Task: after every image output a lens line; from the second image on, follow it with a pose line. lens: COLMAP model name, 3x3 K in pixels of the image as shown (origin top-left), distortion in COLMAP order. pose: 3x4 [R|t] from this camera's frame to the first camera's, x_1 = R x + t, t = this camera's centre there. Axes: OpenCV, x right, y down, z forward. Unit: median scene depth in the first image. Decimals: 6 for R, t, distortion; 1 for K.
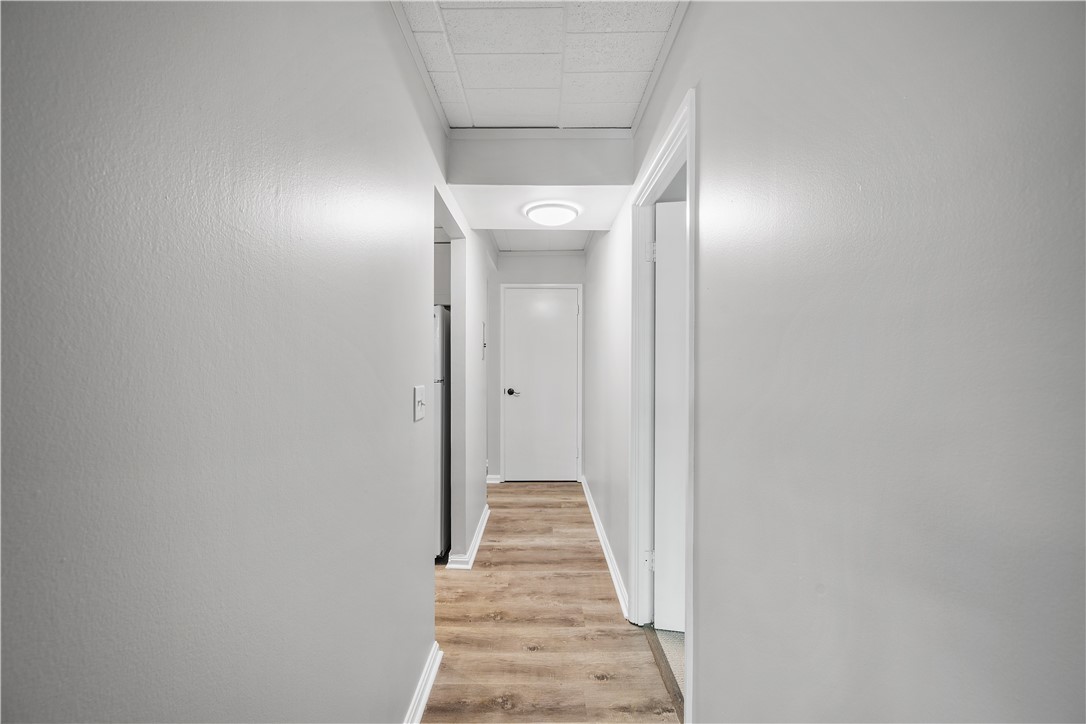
lens RADIAL K [[426.3, 0, 547.8], [0, 426.3, 368.9], [0, 0, 1]] dist [0.000627, 0.000082]
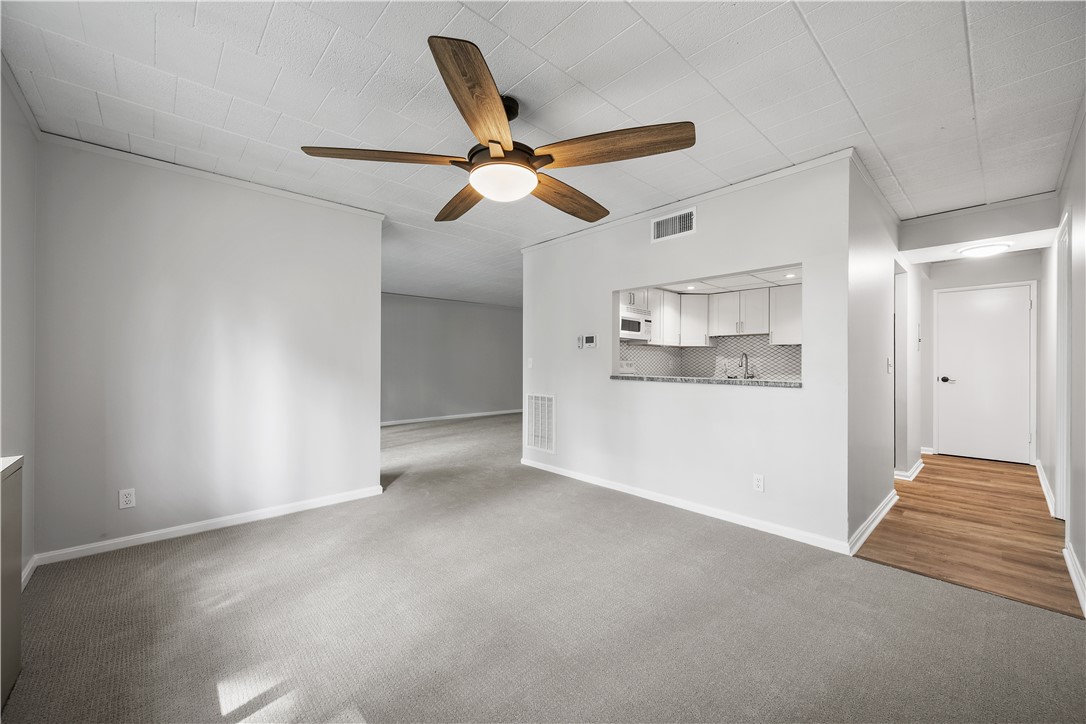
lens RADIAL K [[426.3, 0, 547.6], [0, 426.3, 365.6], [0, 0, 1]] dist [0.000627, 0.000082]
pose [[0.672690, -0.002421, -0.739921, 0.062530], [-0.017281, 0.999670, -0.018982, 0.072388], [0.739723, 0.025555, 0.672426, -0.814876]]
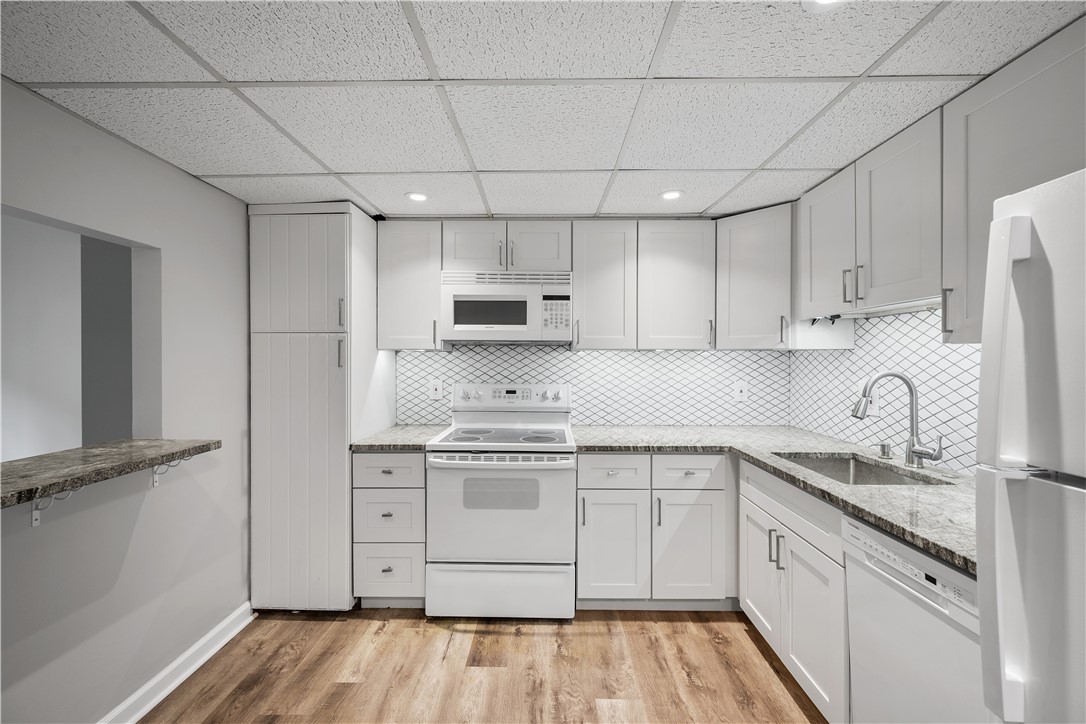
lens RADIAL K [[426.3, 0, 541.6], [0, 426.3, 358.7], [0, 0, 1]] dist [0.000627, 0.000082]
pose [[-0.031809, -0.015953, -0.999367, -0.165505], [-0.032851, 0.999349, -0.014907, -0.020563], [0.998954, 0.032356, -0.032312, 0.543084]]
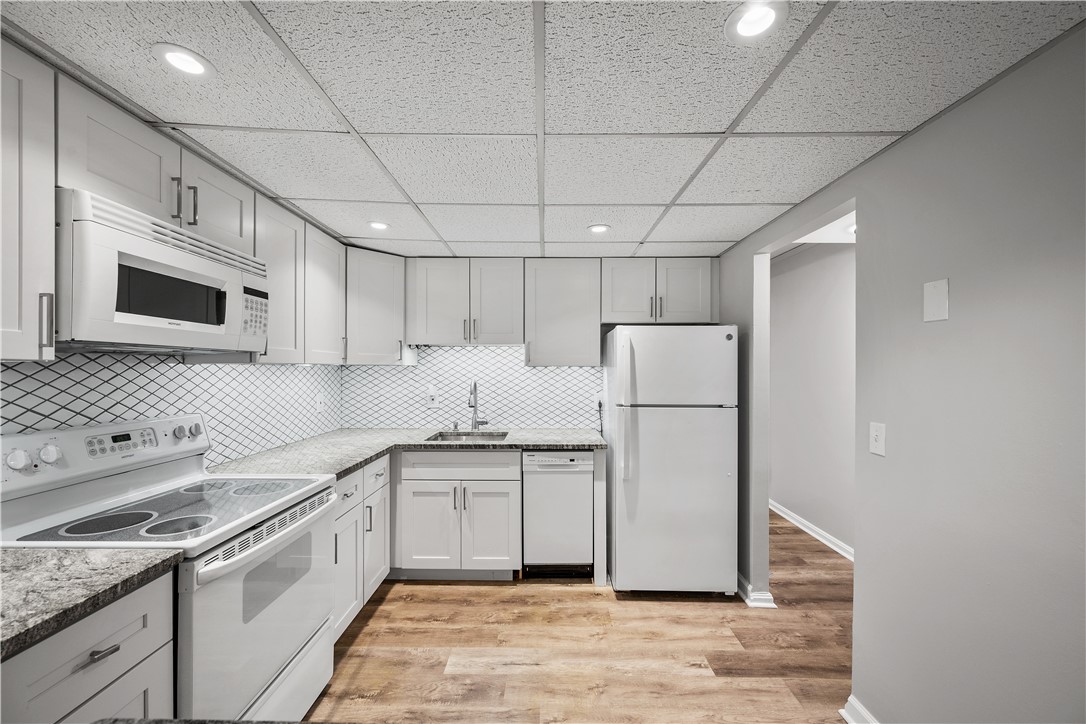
lens RADIAL K [[426.3, 0, 546.0], [0, 426.3, 365.4], [0, 0, 1]] dist [0.000627, 0.000082]
pose [[0.999572, -0.014275, -0.025533, -0.506246], [0.013328, 0.999230, -0.036898, -0.021155], [0.026040, 0.036542, 0.998993, 0.035857]]
